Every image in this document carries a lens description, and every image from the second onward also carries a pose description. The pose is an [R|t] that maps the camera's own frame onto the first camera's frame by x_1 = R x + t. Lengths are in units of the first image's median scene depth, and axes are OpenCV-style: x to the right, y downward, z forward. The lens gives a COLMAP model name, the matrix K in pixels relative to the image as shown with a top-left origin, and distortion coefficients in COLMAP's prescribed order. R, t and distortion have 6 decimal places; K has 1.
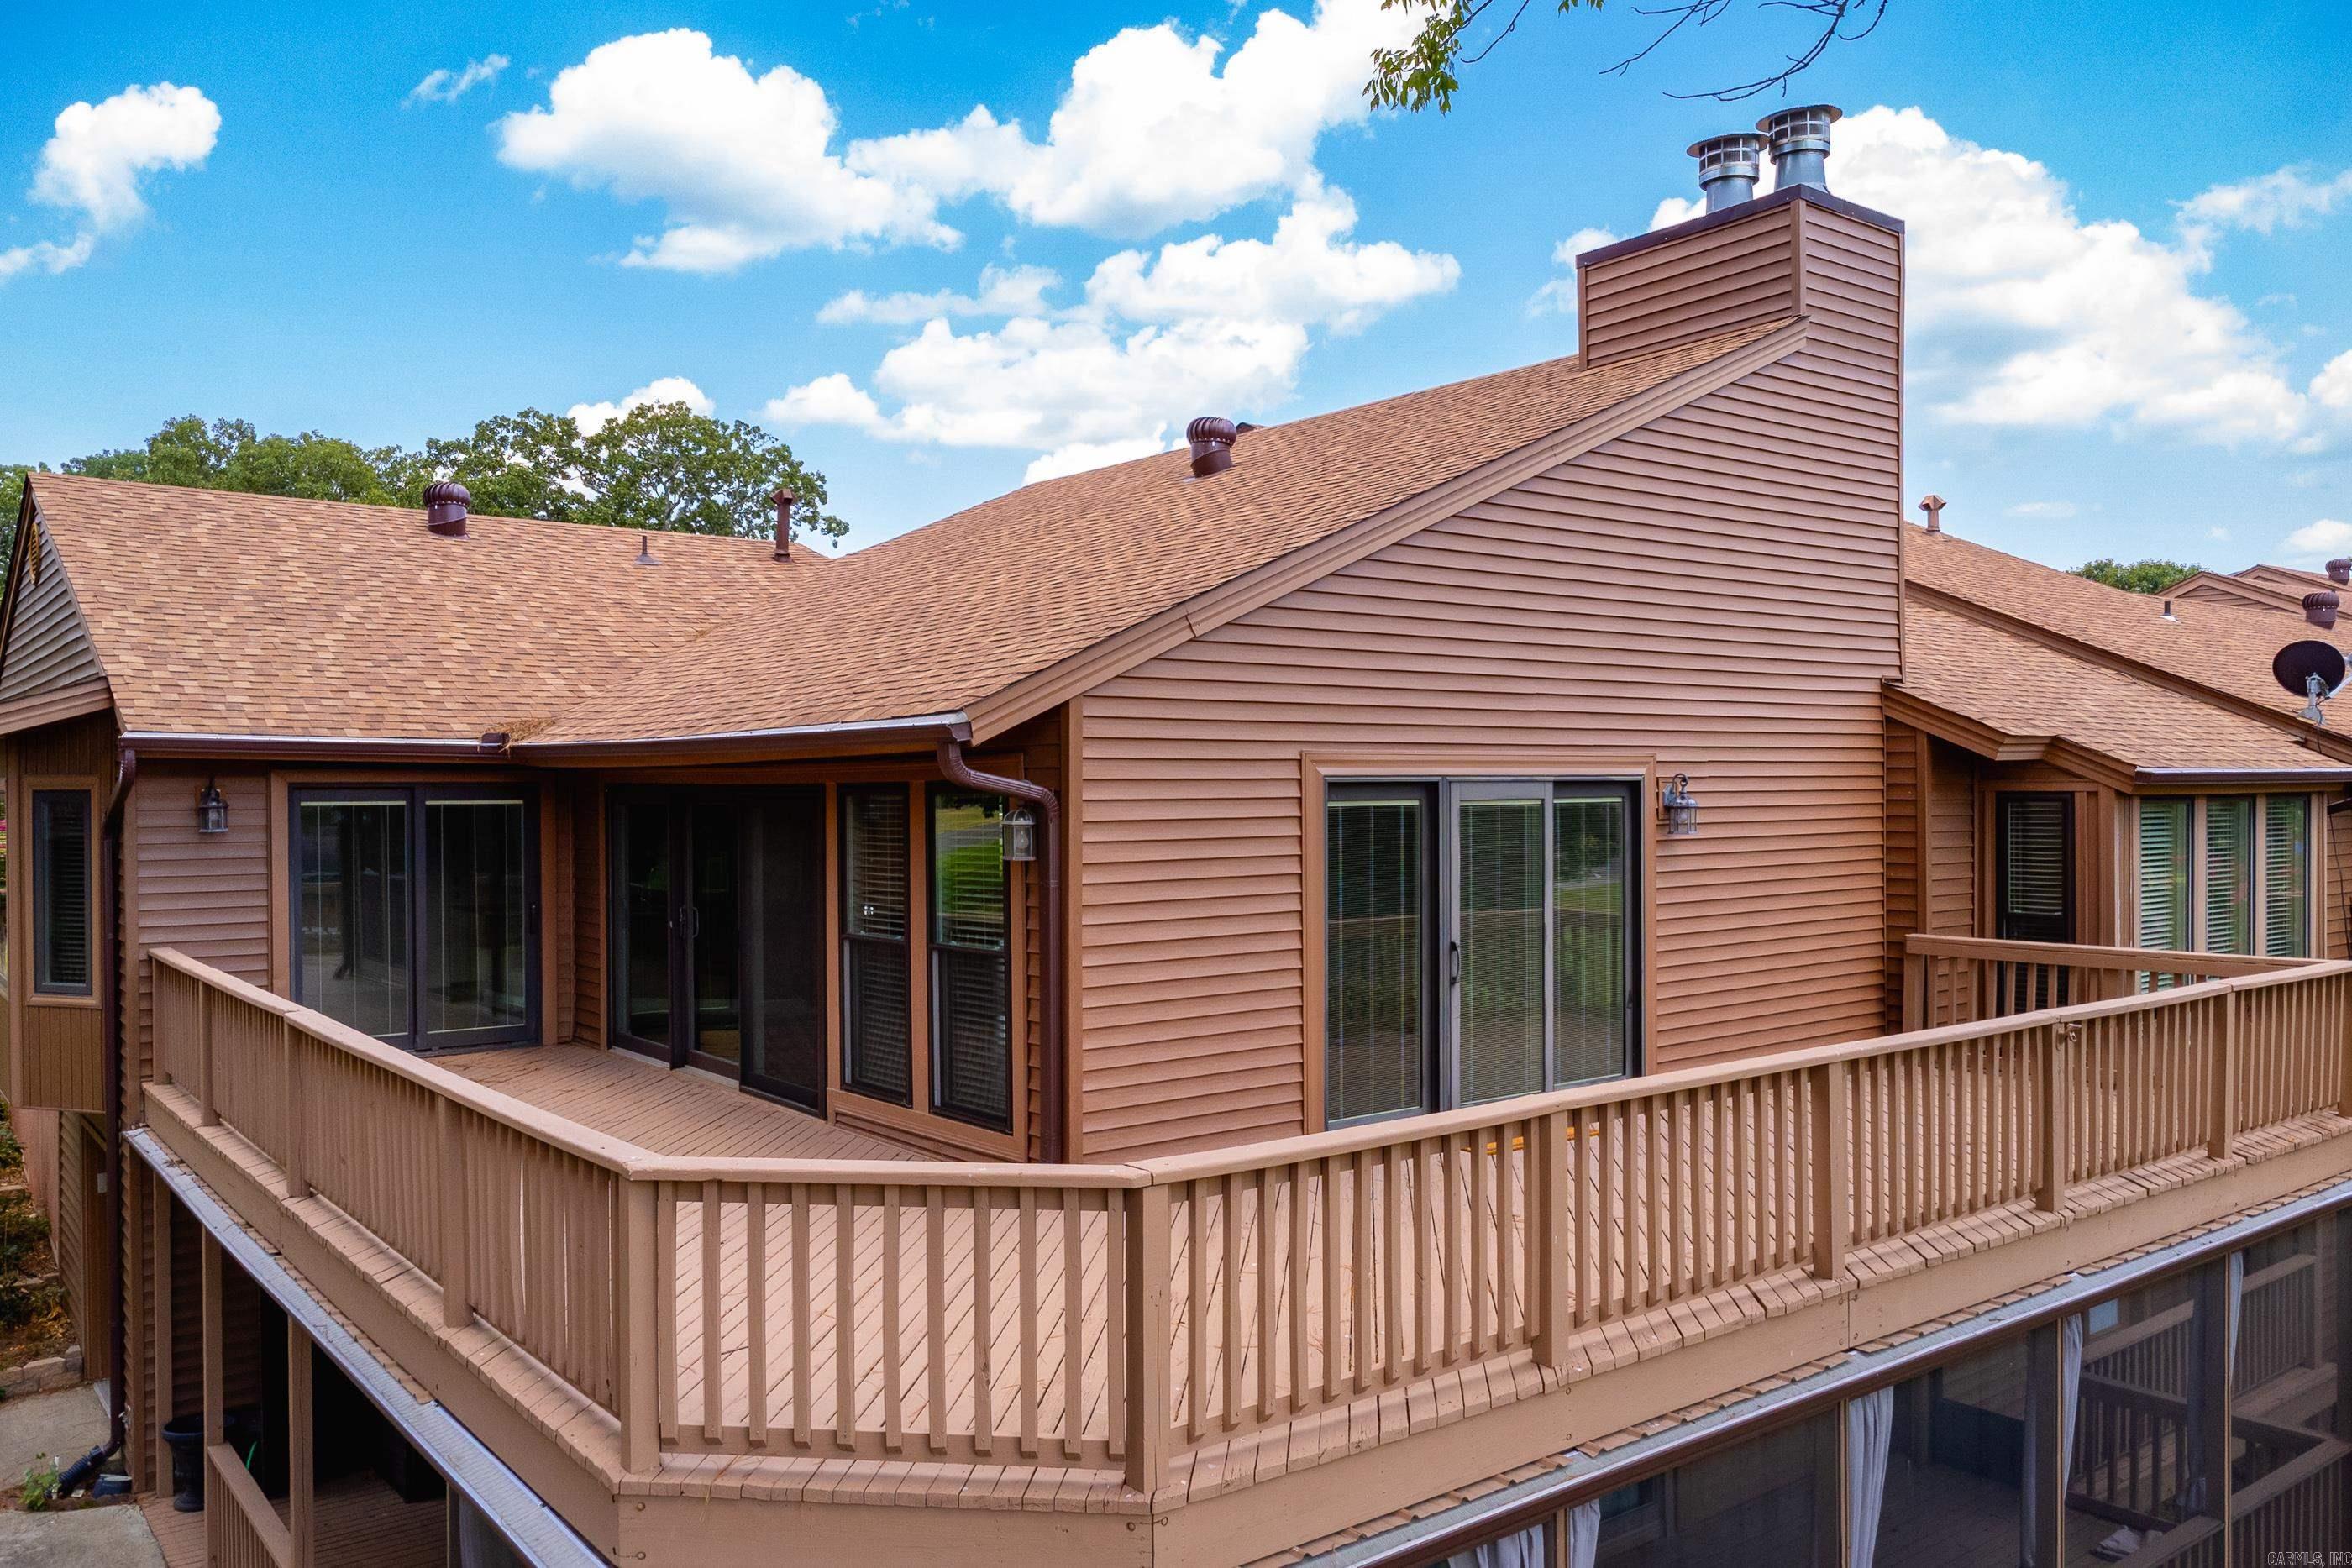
lens RADIAL K [[1747.1, 0, 1162.8], [0, 1747.1, 793.1], [0, 0, 1]] dist [0.012005, -0.004301]
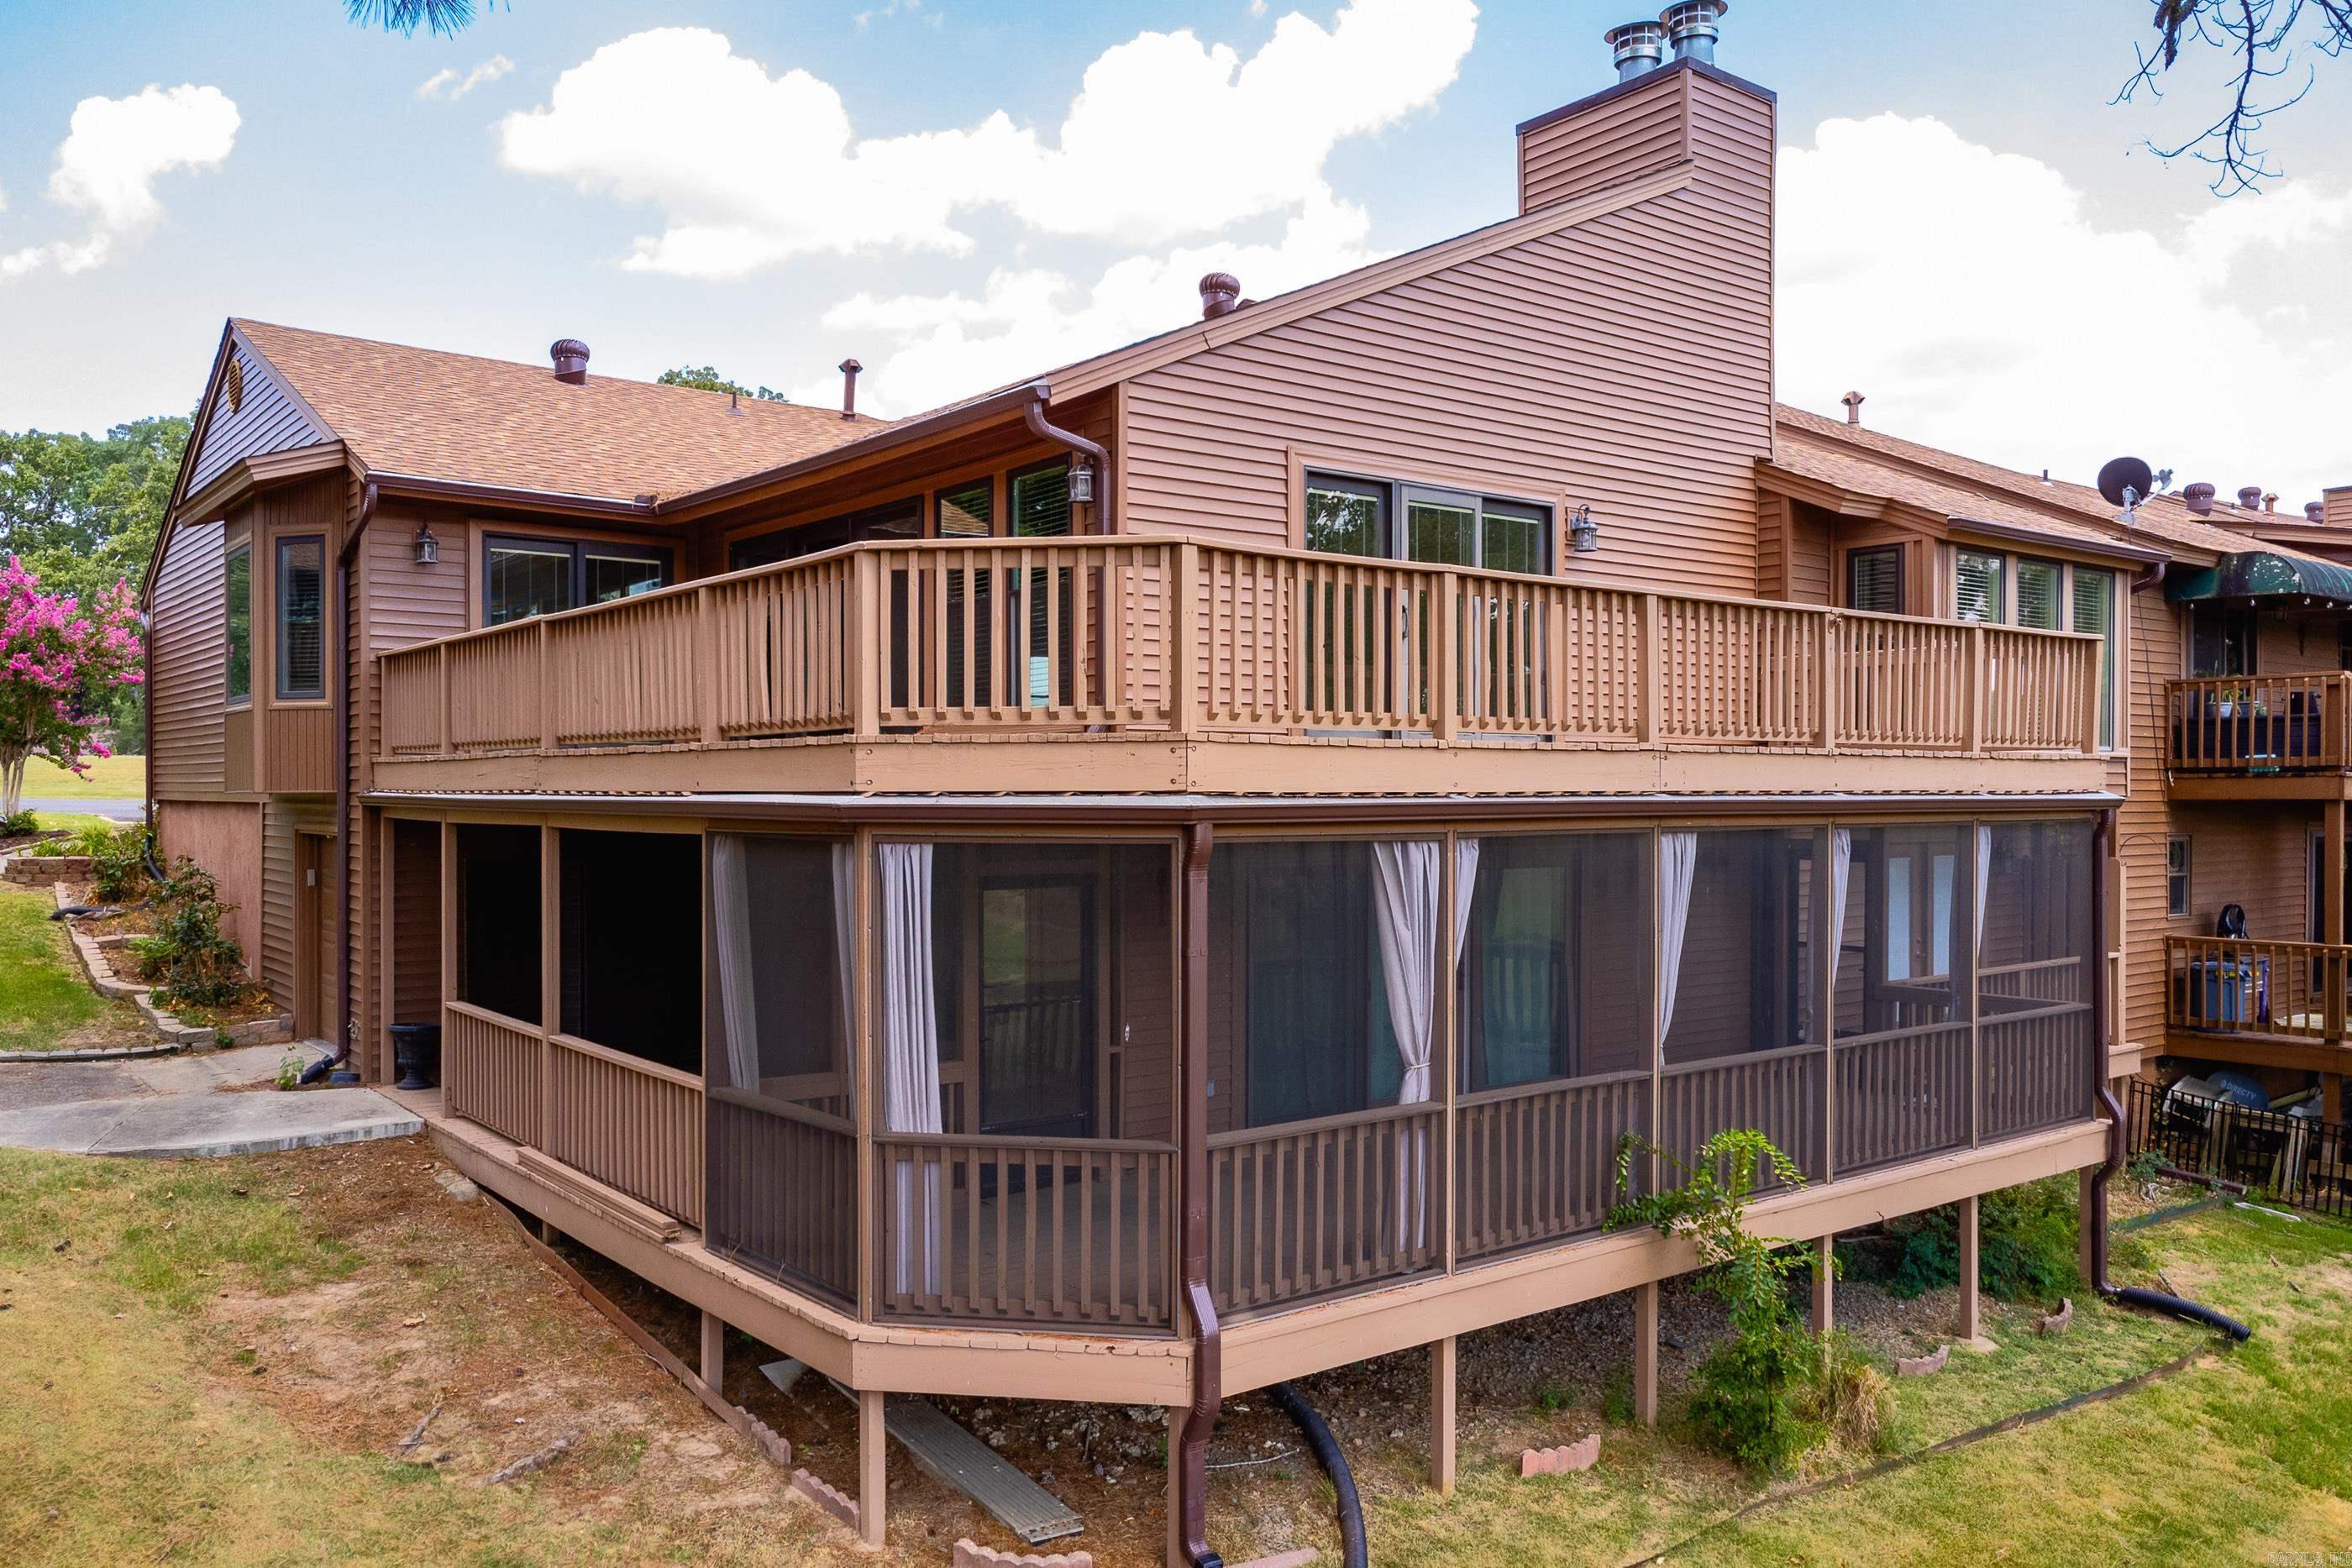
lens RADIAL K [[1747.1, 0, 1170.8], [0, 1747.1, 791.0], [0, 0, 1]] dist [0.012005, -0.004301]
pose [[0.999975, 0.006898, 0.001615, -0.007757], [-0.006887, 0.999954, -0.006725, 0.183496], [-0.001662, 0.006713, 0.999976, -0.247422]]
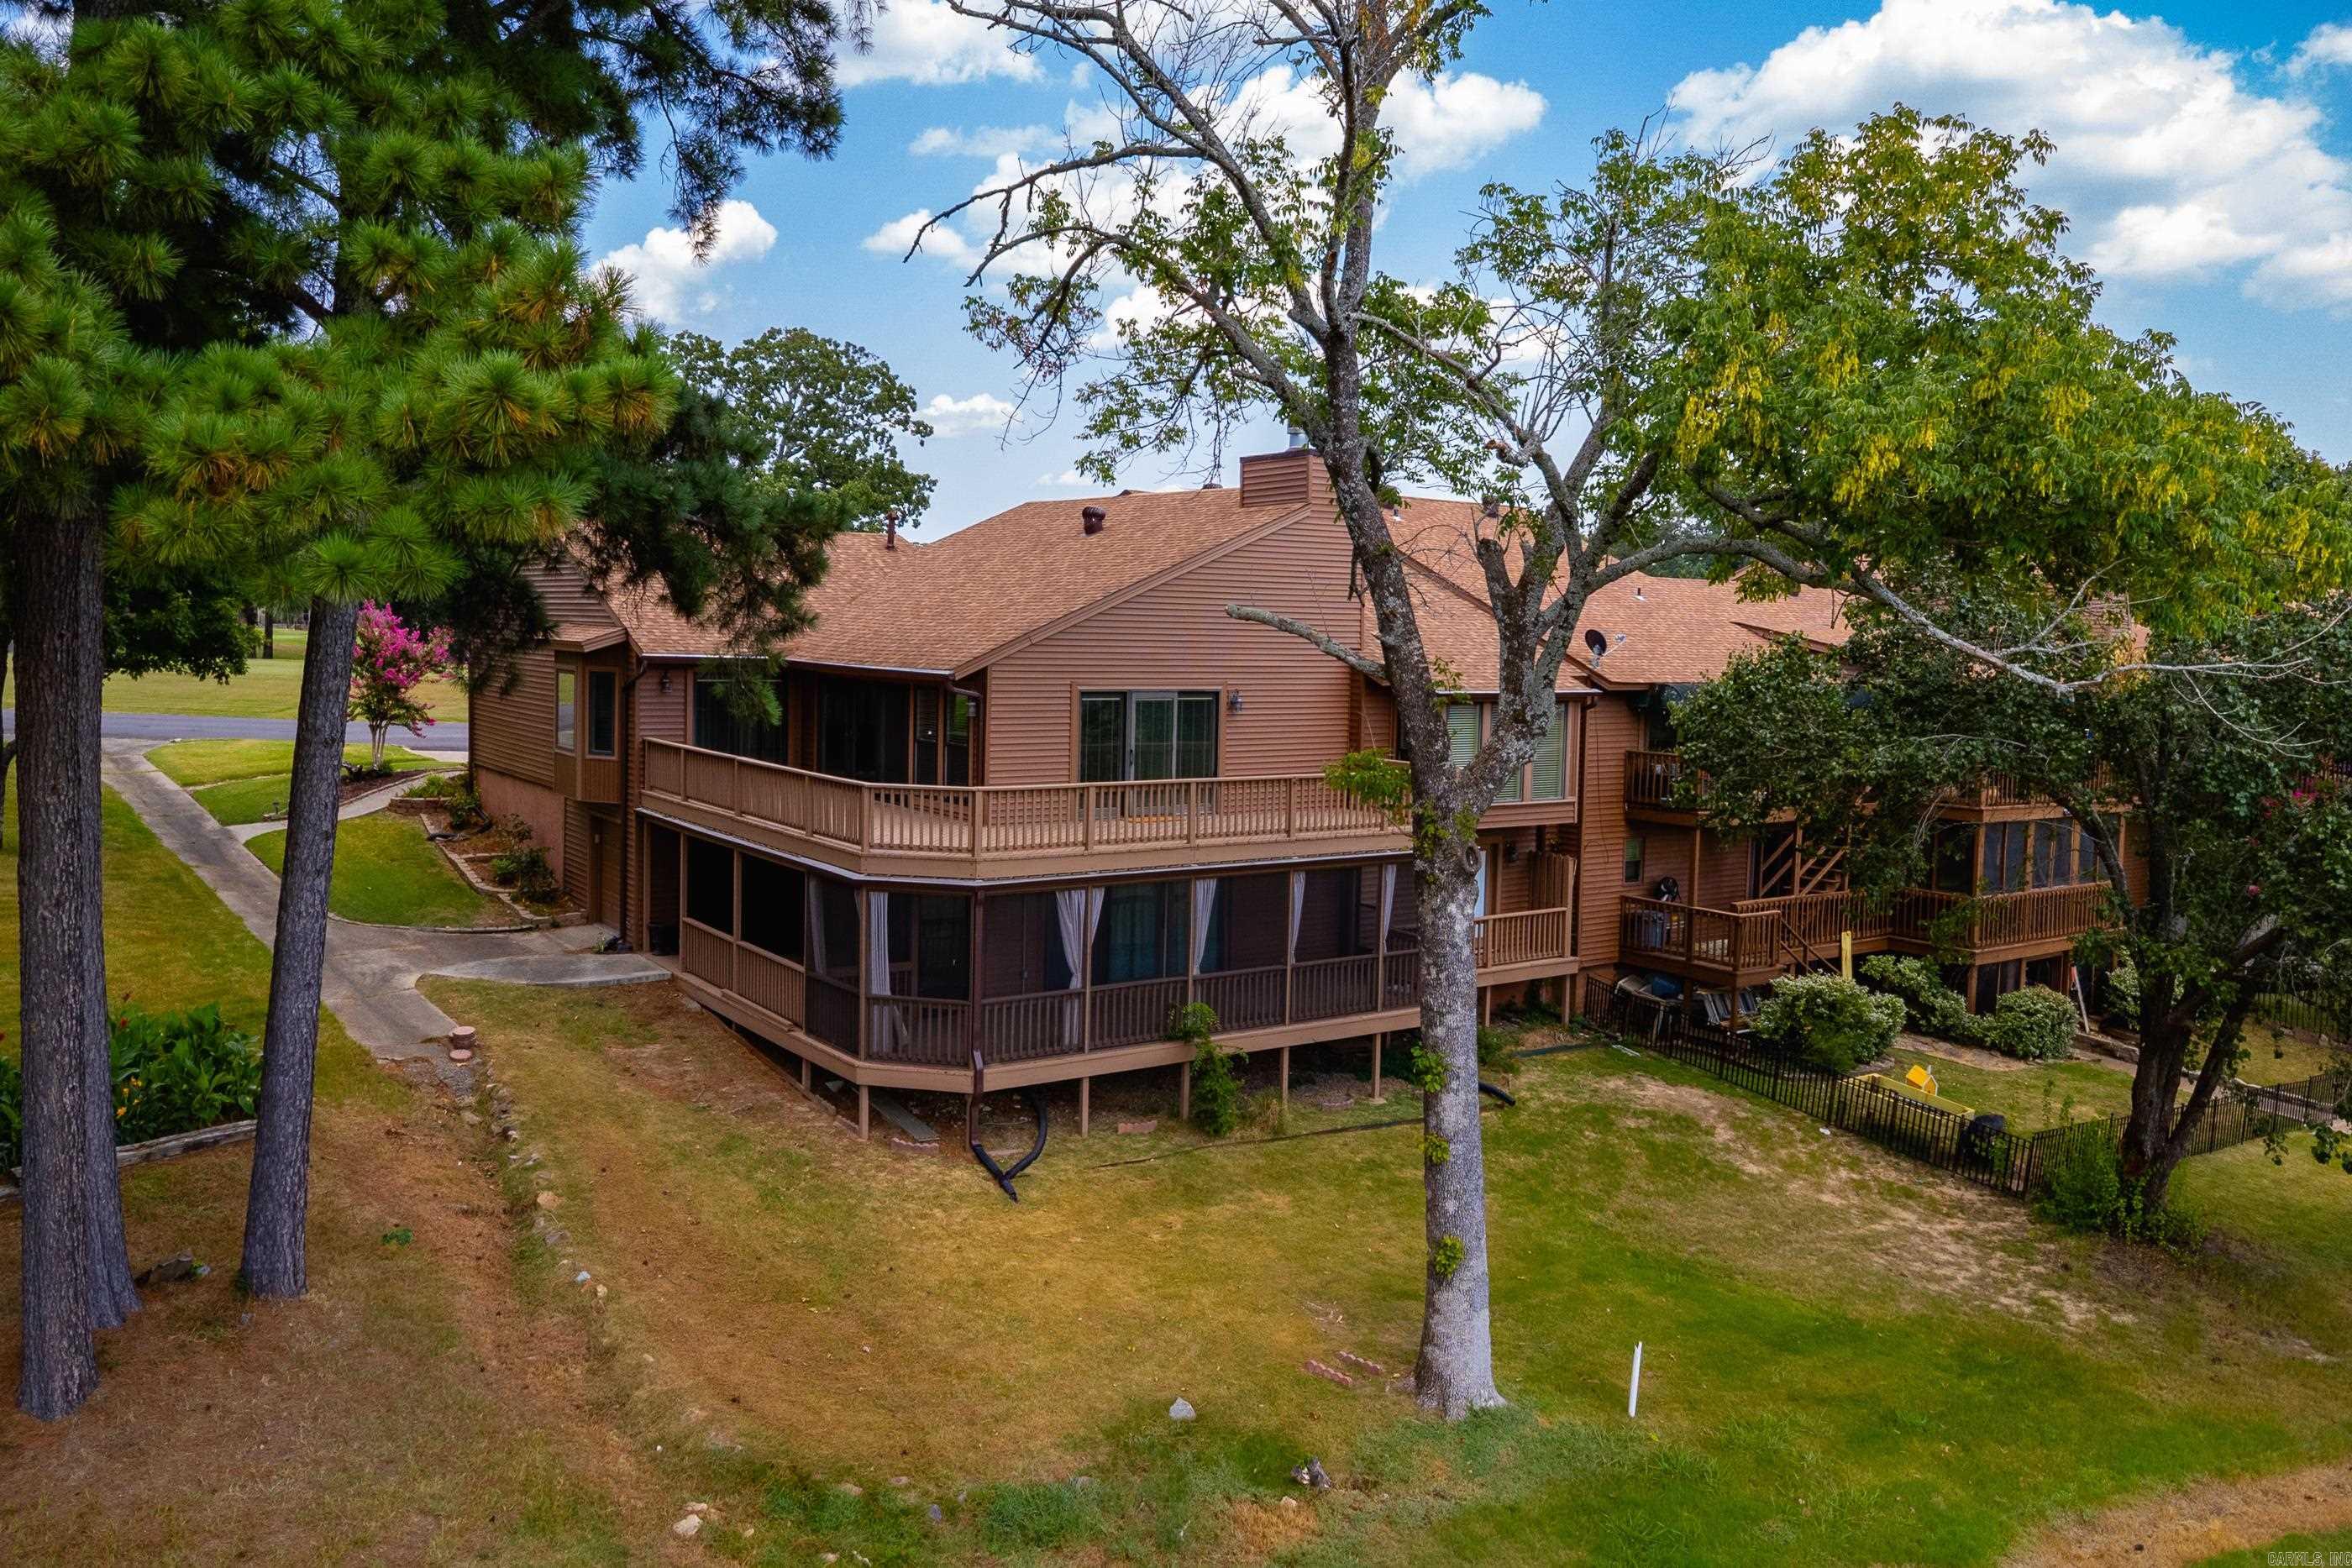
lens RADIAL K [[1747.1, 0, 1154.7], [0, 1747.1, 705.5], [0, 0, 1]] dist [0.012005, -0.004301]
pose [[0.998196, 0.033396, -0.049891, 0.266514], [-0.031250, 0.998579, 0.043177, -0.083205], [0.051262, -0.041540, 0.997821, -1.392951]]
